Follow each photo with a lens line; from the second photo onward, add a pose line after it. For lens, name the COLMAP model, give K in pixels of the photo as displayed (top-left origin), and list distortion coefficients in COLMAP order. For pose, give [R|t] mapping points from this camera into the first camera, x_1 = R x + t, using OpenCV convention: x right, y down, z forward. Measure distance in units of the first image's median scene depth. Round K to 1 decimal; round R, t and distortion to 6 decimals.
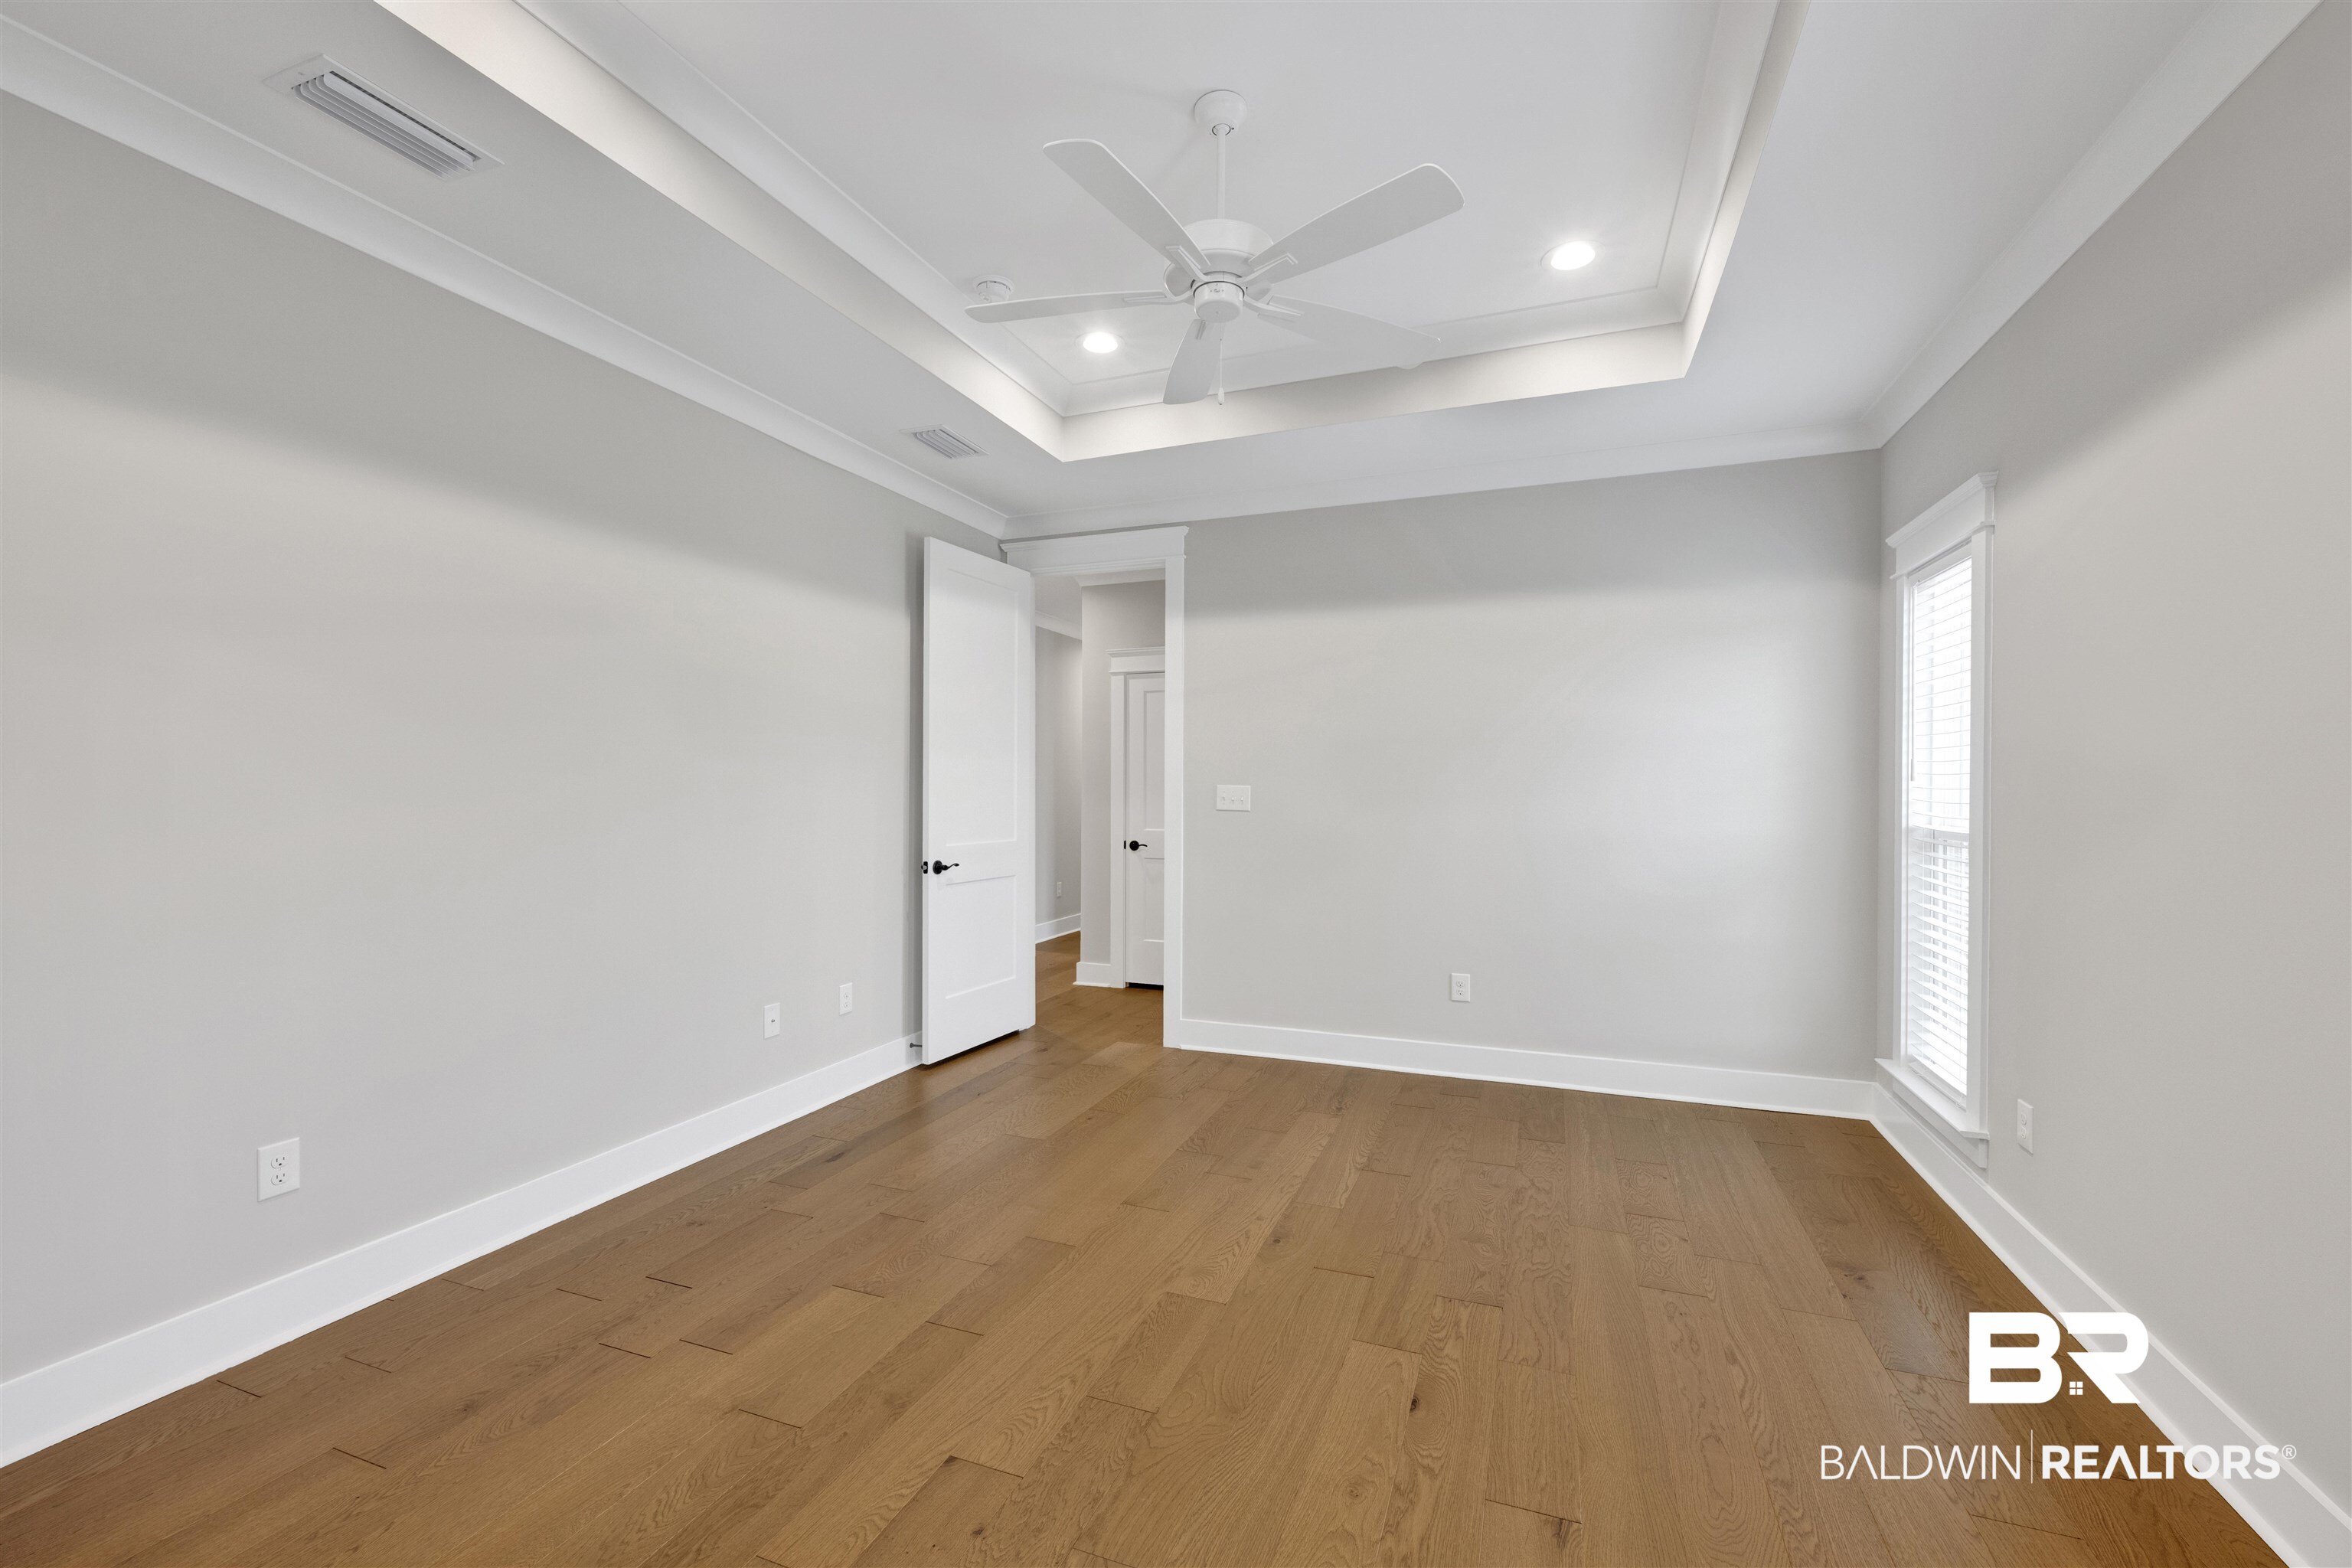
lens RADIAL K [[1005.4, 0, 1176.7], [0, 1005.4, 785.4], [0, 0, 1]] dist [0.004818, -0.000473]
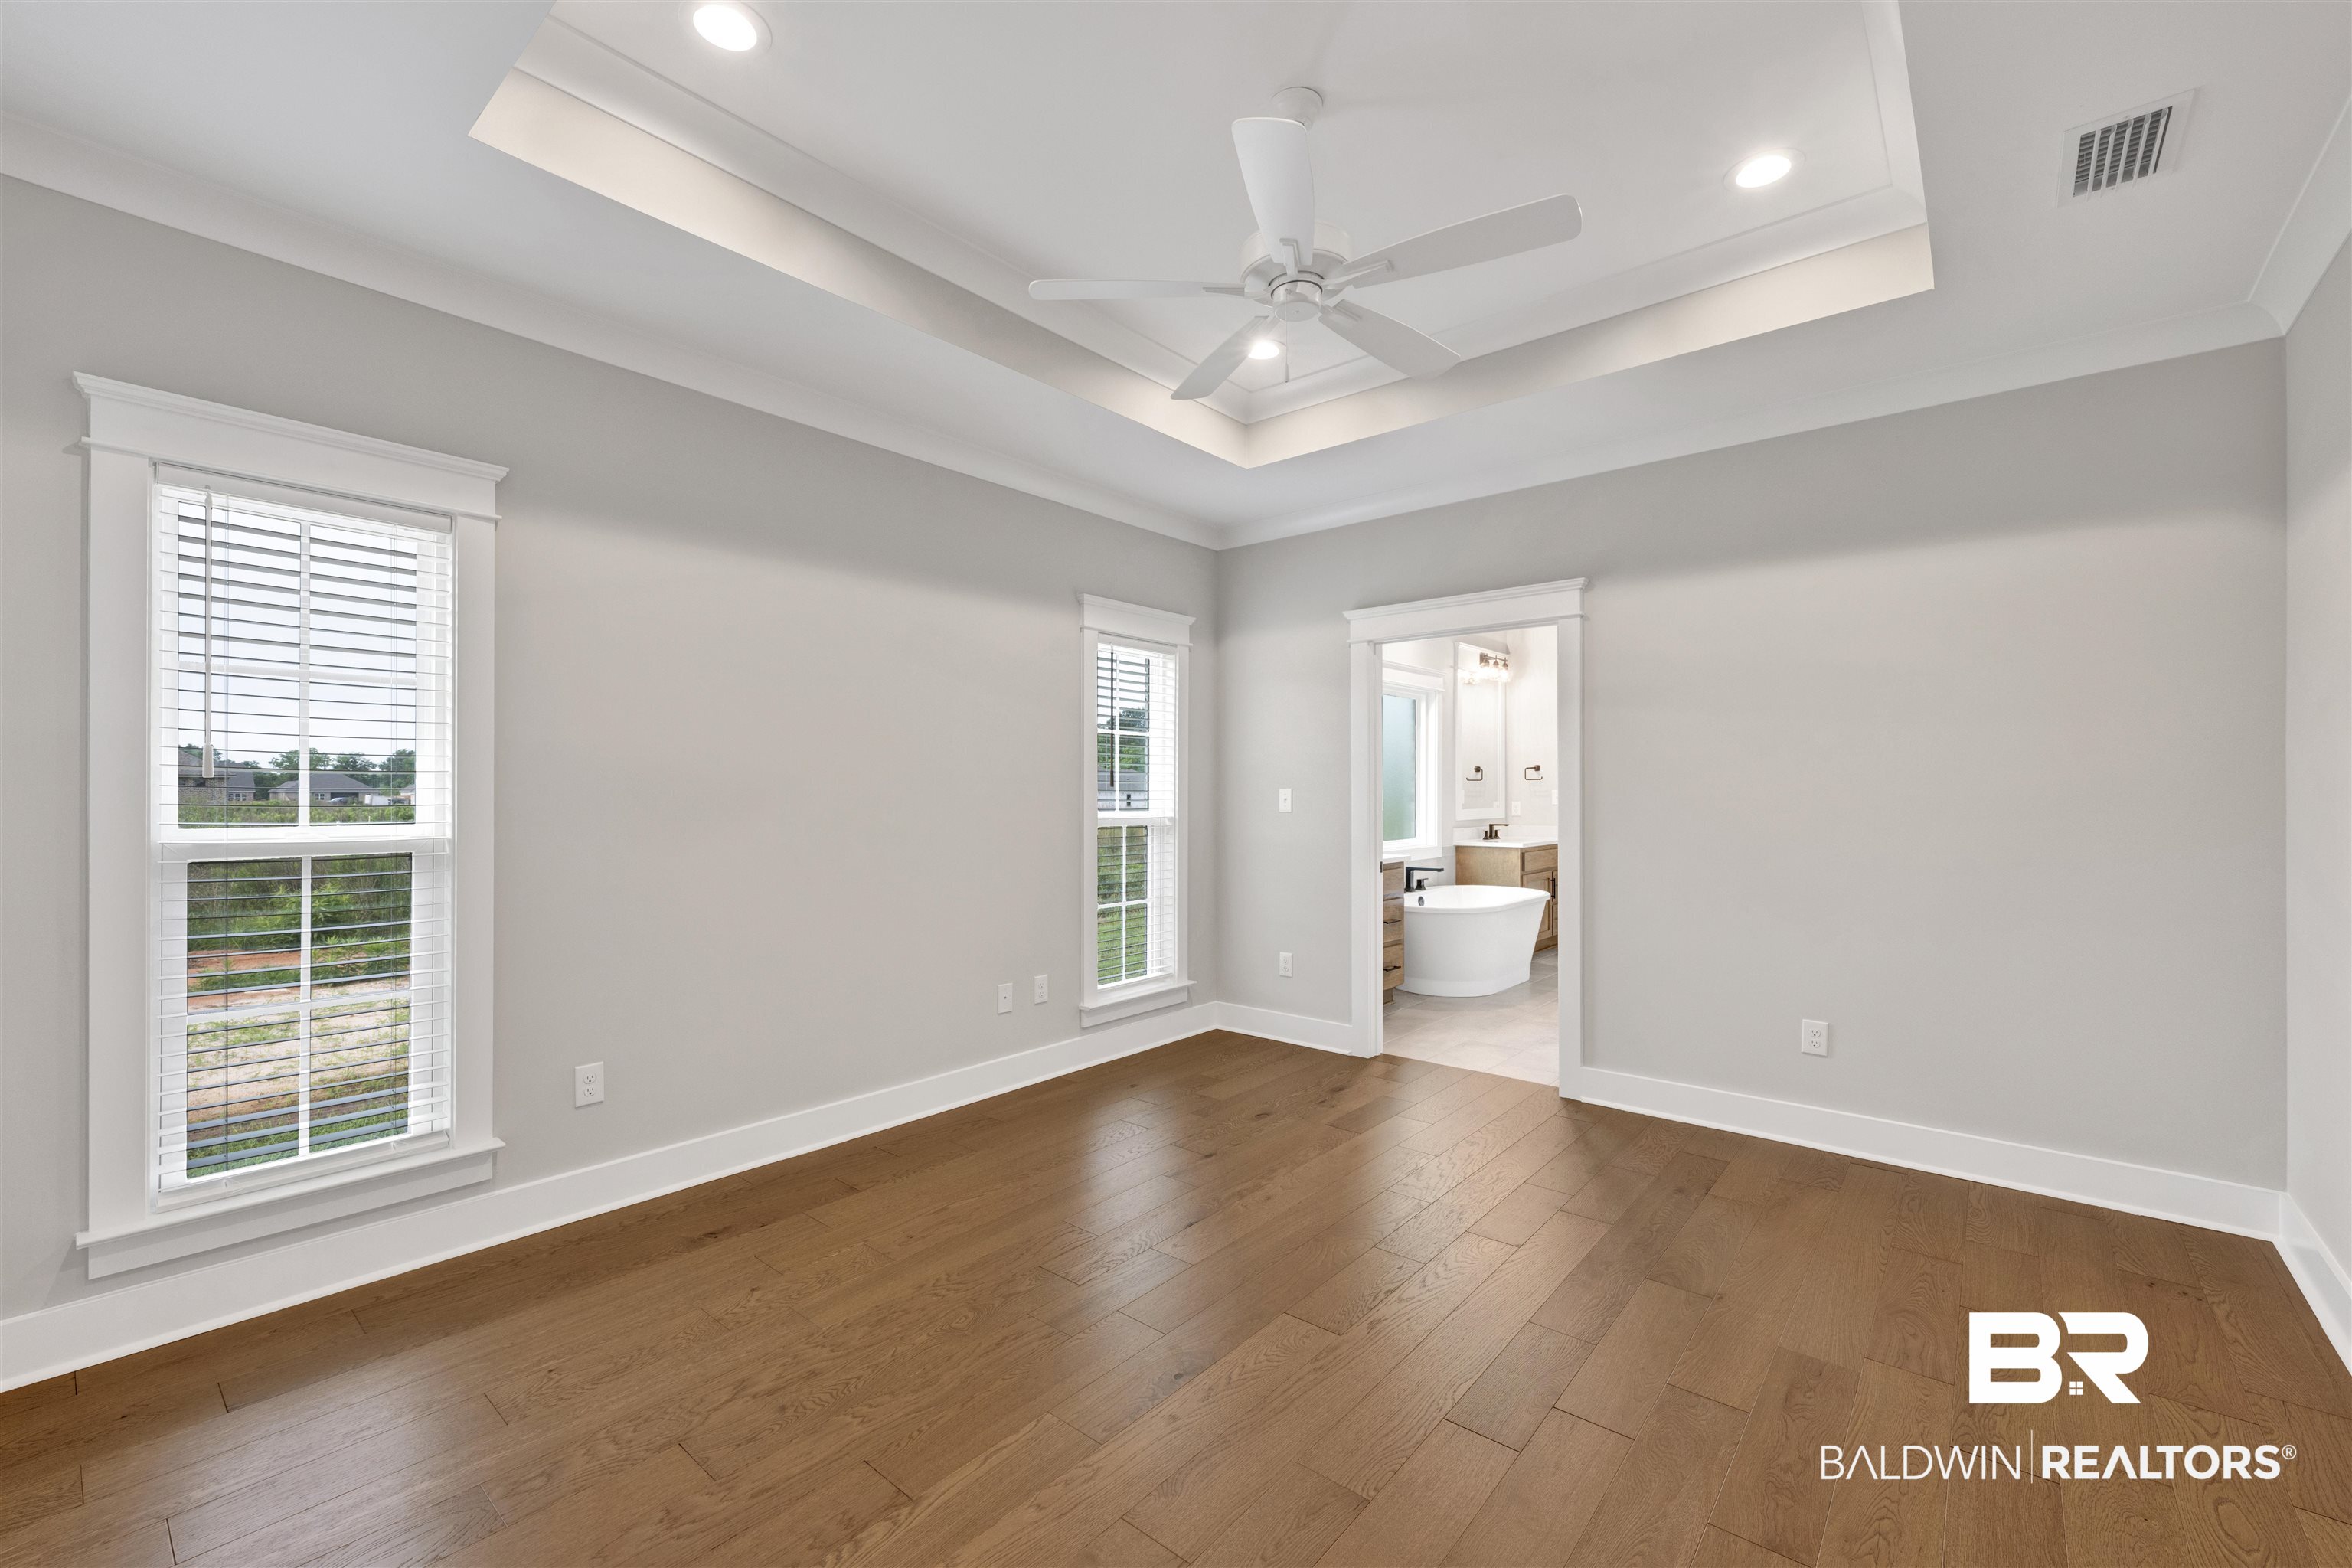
lens RADIAL K [[1005.4, 0, 1187.1], [0, 1005.4, 788.4], [0, 0, 1]] dist [0.004818, -0.000473]
pose [[-0.950355, -0.002478, 0.311158, -0.141927], [-0.003172, 0.999993, -0.001726, -0.001105], [-0.311152, -0.002627, -0.950357, 1.661199]]
